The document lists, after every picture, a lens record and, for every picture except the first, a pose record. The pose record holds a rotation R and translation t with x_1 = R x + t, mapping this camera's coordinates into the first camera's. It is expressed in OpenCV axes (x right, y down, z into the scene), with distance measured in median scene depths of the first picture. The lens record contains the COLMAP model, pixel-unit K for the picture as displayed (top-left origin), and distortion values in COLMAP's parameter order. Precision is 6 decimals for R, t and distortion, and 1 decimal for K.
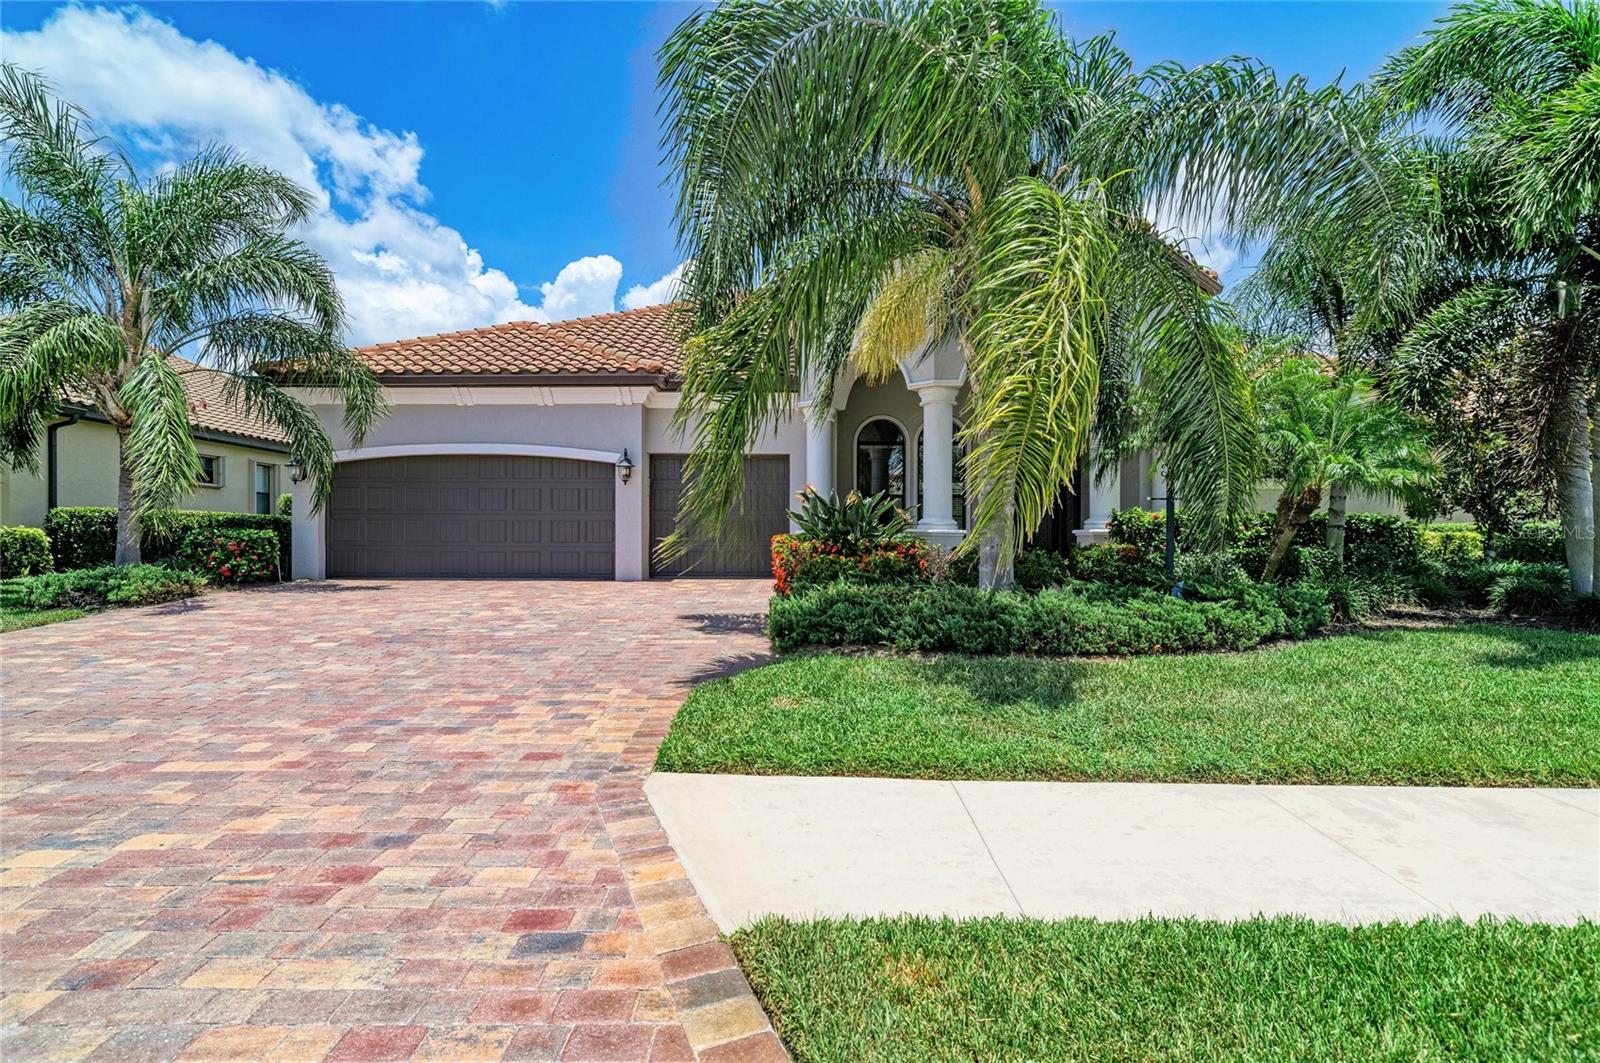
lens RADIAL K [[636.9, 0, 806.0], [0, 636.9, 539.9], [0, 0, 1]] dist [-0.001213, -0.000111]
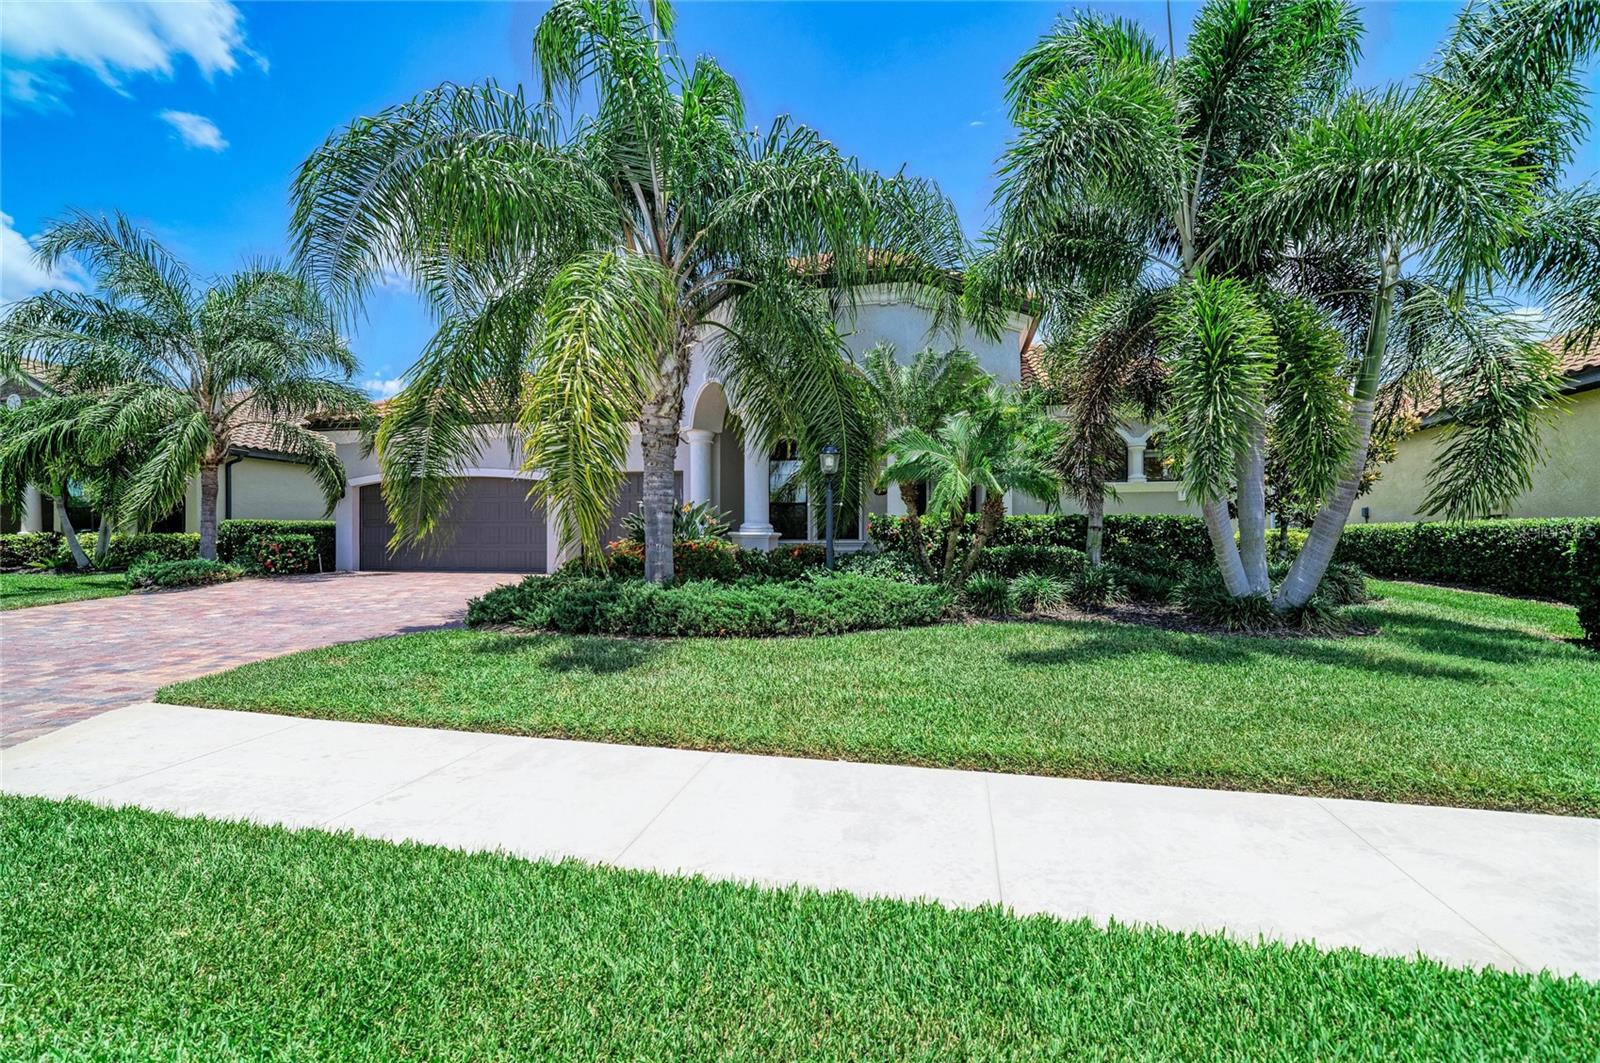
lens RADIAL K [[581.2, 0, 799.3], [0, 581.2, 532.5], [0, 0, 1]] dist [-0.017205, 0.004011]
pose [[0.980528, -0.006617, -0.196266, 0.354610], [0.002233, 0.999743, -0.022549, 0.008463], [0.196365, 0.021672, 0.980291, 0.014414]]
